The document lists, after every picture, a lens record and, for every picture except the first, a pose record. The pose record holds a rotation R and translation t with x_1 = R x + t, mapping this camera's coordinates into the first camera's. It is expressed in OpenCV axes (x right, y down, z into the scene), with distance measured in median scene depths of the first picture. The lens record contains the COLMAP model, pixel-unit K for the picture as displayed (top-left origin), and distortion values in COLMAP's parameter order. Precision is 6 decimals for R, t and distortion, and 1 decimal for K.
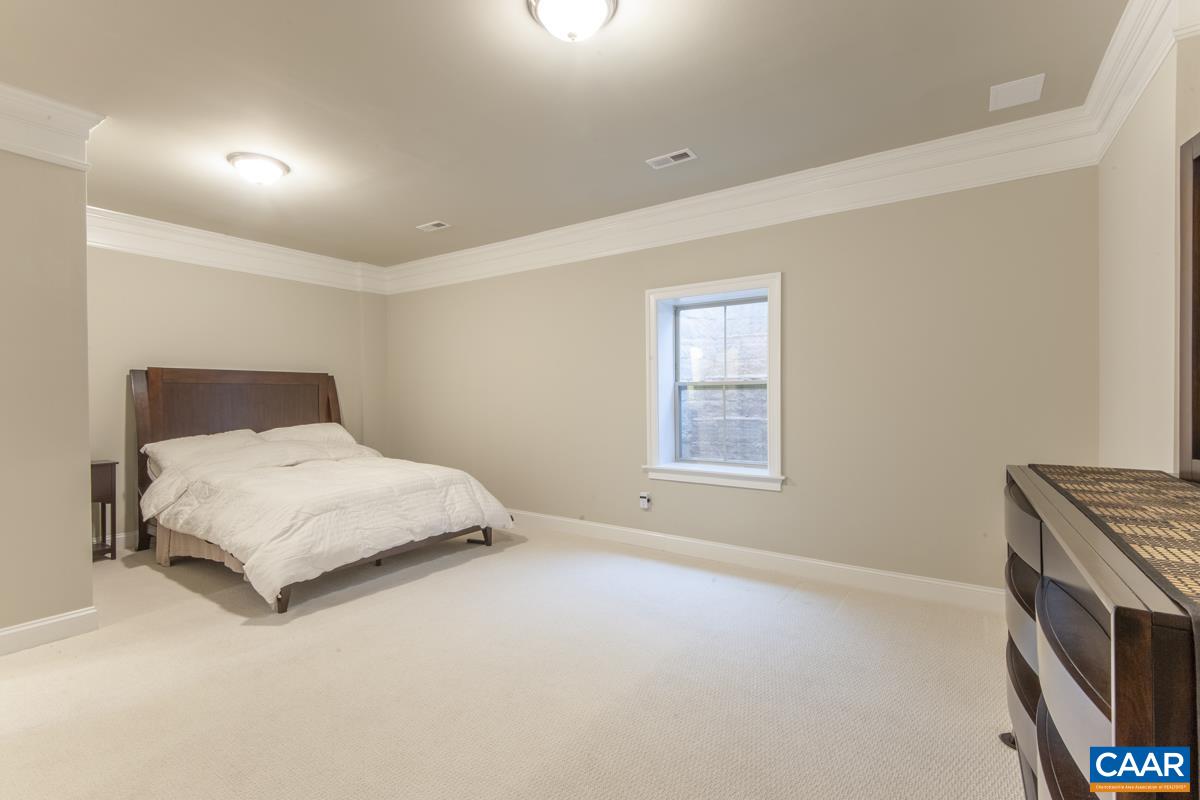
lens RADIAL K [[542.5, 0, 593.6], [0, 542.5, 395.6], [0, 0, 1]] dist [0.024755, -0.013612]
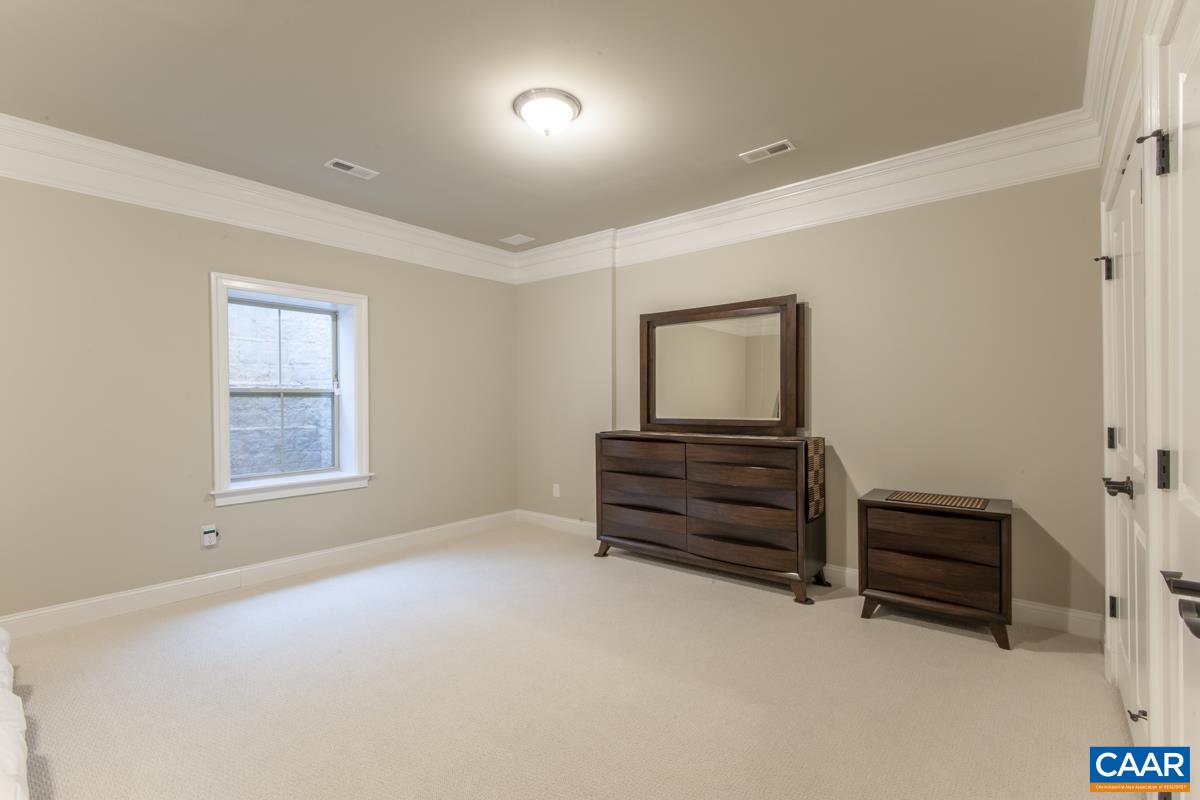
lens RADIAL K [[542.5, 0, 591.3], [0, 542.5, 401.0], [0, 0, 1]] dist [0.024755, -0.013612]
pose [[0.099282, 0.001586, 0.995058, -0.700324], [0.004939, 0.999986, -0.002087, 0.000016], [-0.995047, 0.005122, 0.099273, 0.388064]]
